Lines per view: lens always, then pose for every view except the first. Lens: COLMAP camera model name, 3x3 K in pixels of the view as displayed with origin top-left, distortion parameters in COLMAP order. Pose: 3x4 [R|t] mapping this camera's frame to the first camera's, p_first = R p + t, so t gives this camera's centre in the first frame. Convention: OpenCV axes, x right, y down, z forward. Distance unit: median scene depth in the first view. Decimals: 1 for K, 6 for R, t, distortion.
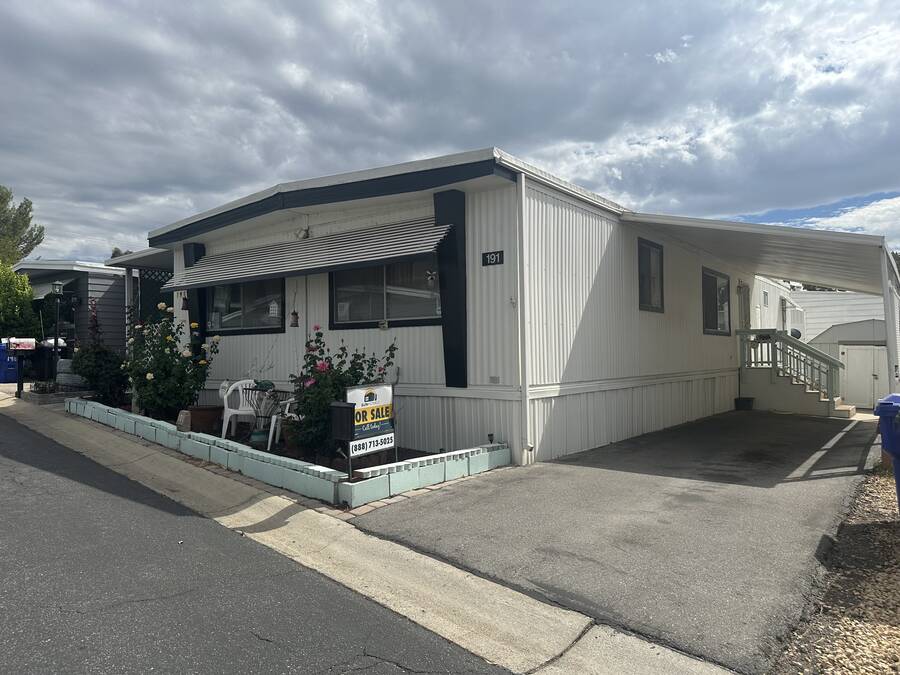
lens RADIAL K [[621.2, 0, 444.8], [0, 621.2, 338.0], [0, 0, 1]] dist [0.041054, -0.043927]
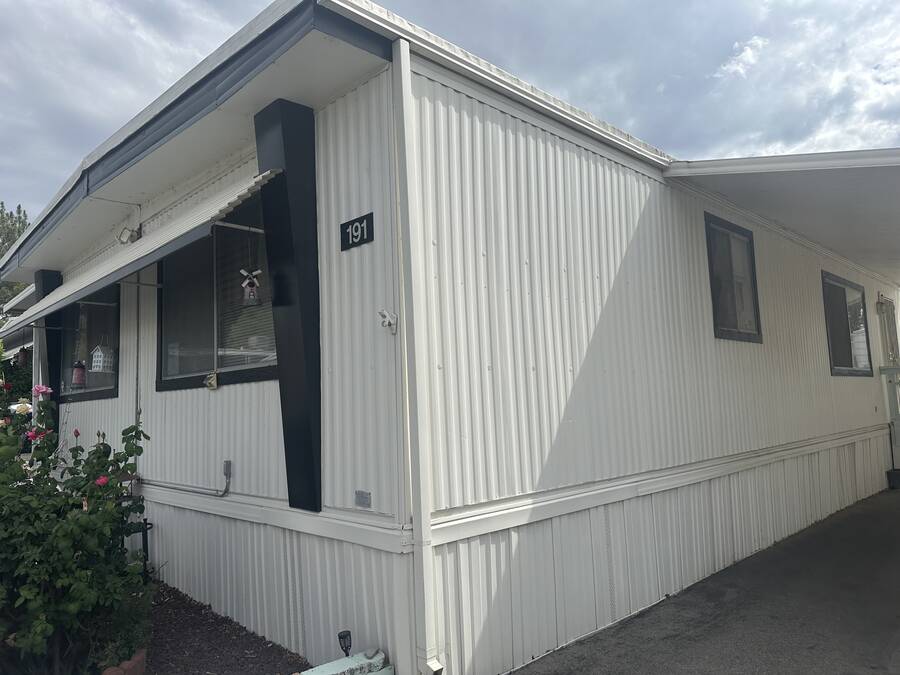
lens RADIAL K [[621.2, 0, 457.4], [0, 621.2, 339.7], [0, 0, 1]] dist [0.041054, -0.043927]
pose [[0.991263, -0.039719, -0.125775, 0.196823], [0.030348, 0.996679, -0.075566, -0.010210], [0.128359, 0.071089, 0.989177, 0.528286]]
